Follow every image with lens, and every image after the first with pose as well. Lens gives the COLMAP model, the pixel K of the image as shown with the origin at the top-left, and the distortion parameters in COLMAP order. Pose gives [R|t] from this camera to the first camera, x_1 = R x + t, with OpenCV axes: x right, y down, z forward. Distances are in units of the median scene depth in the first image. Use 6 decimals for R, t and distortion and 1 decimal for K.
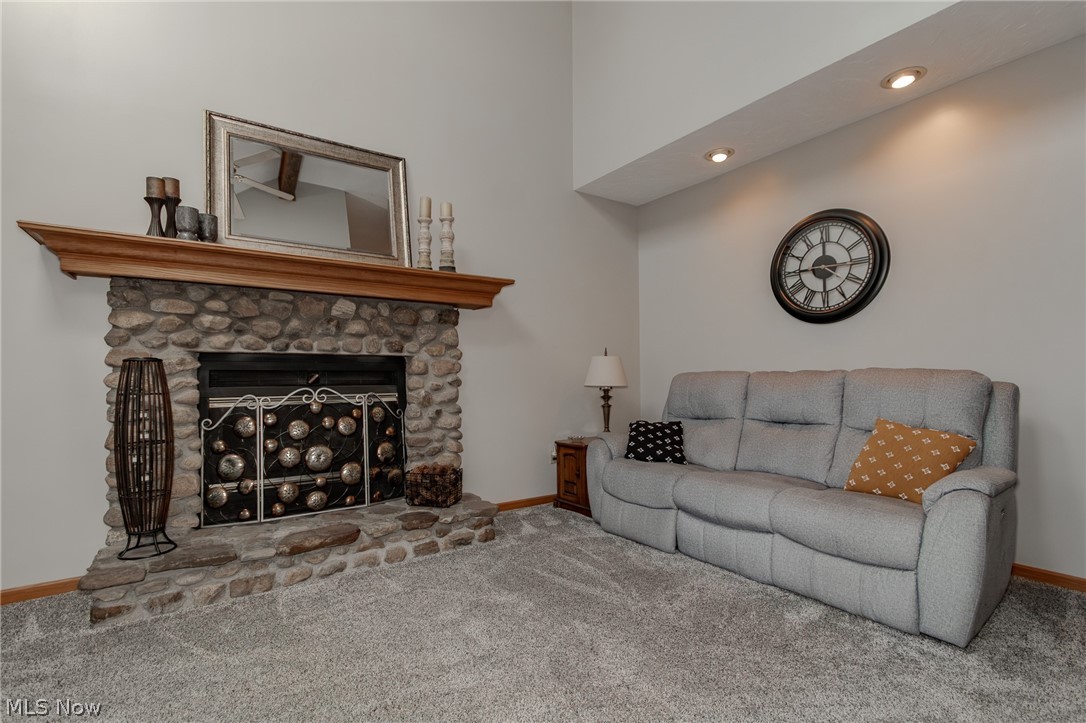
lens RADIAL K [[510.1, 0, 545.6], [0, 510.1, 371.1], [0, 0, 1]] dist [0.008966, -0.004670]
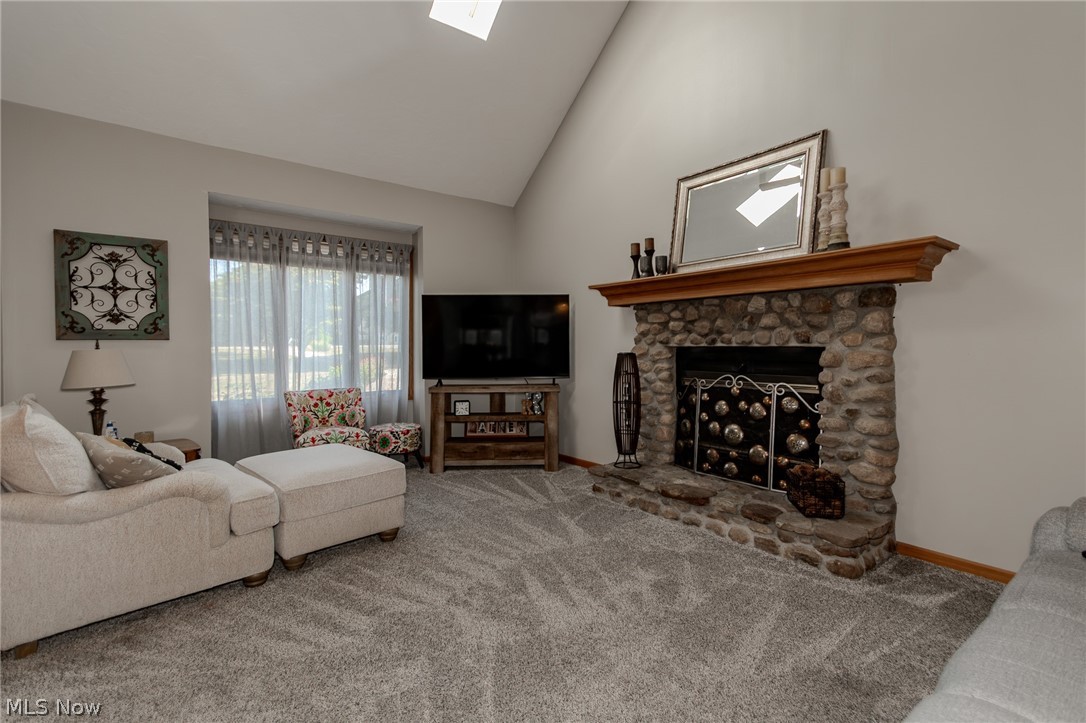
lens RADIAL K [[510.1, 0, 552.5], [0, 510.1, 341.1], [0, 0, 1]] dist [0.008966, -0.004670]
pose [[0.044019, 0.003013, -0.999026, 0.710354], [0.018479, 0.999822, 0.003830, -0.058052], [0.998860, -0.018629, 0.043955, 0.526424]]
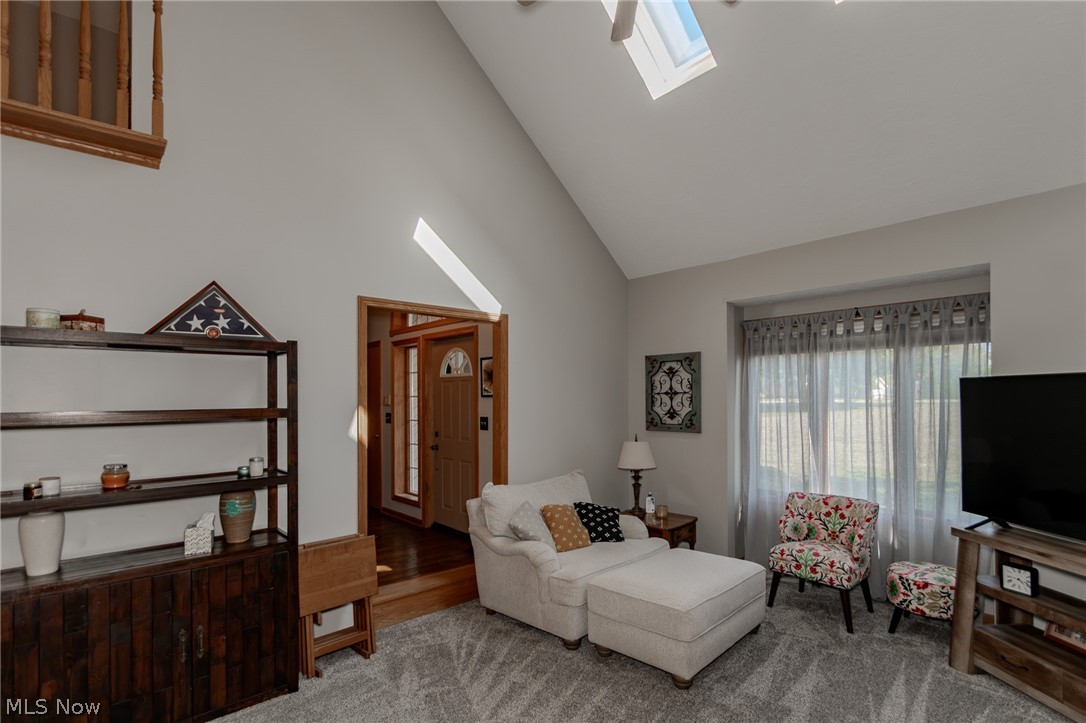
lens RADIAL K [[510.1, 0, 545.8], [0, 510.1, 395.7], [0, 0, 1]] dist [0.008966, -0.004670]
pose [[-0.995643, 0.019621, -0.091158, -0.013344], [0.021499, 0.999575, -0.019668, -0.167873], [0.090733, -0.021542, -0.995642, 1.134243]]
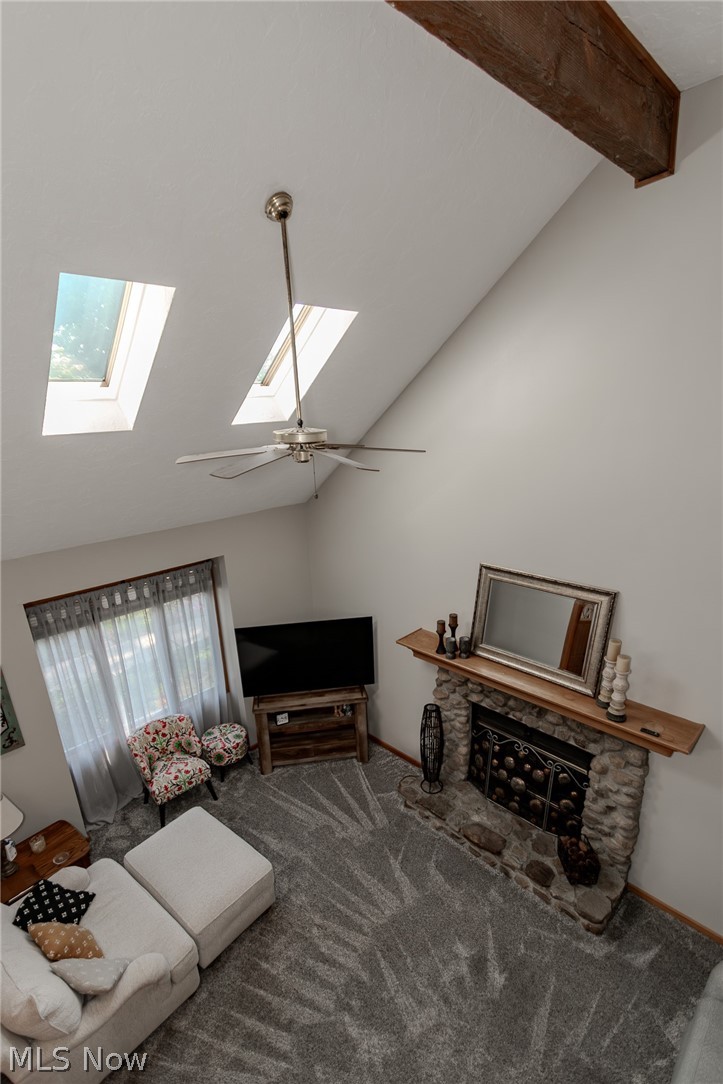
lens RADIAL K [[509.2, 0, 362.9], [0, 509.2, 575.3], [0, 0, 1]] dist [0.008966, -0.004670]
pose [[0.161413, 0.320367, -0.933440, 0.687059], [0.047616, 0.942214, 0.331612, -0.929394], [0.985738, -0.097973, 0.136831, 0.393390]]
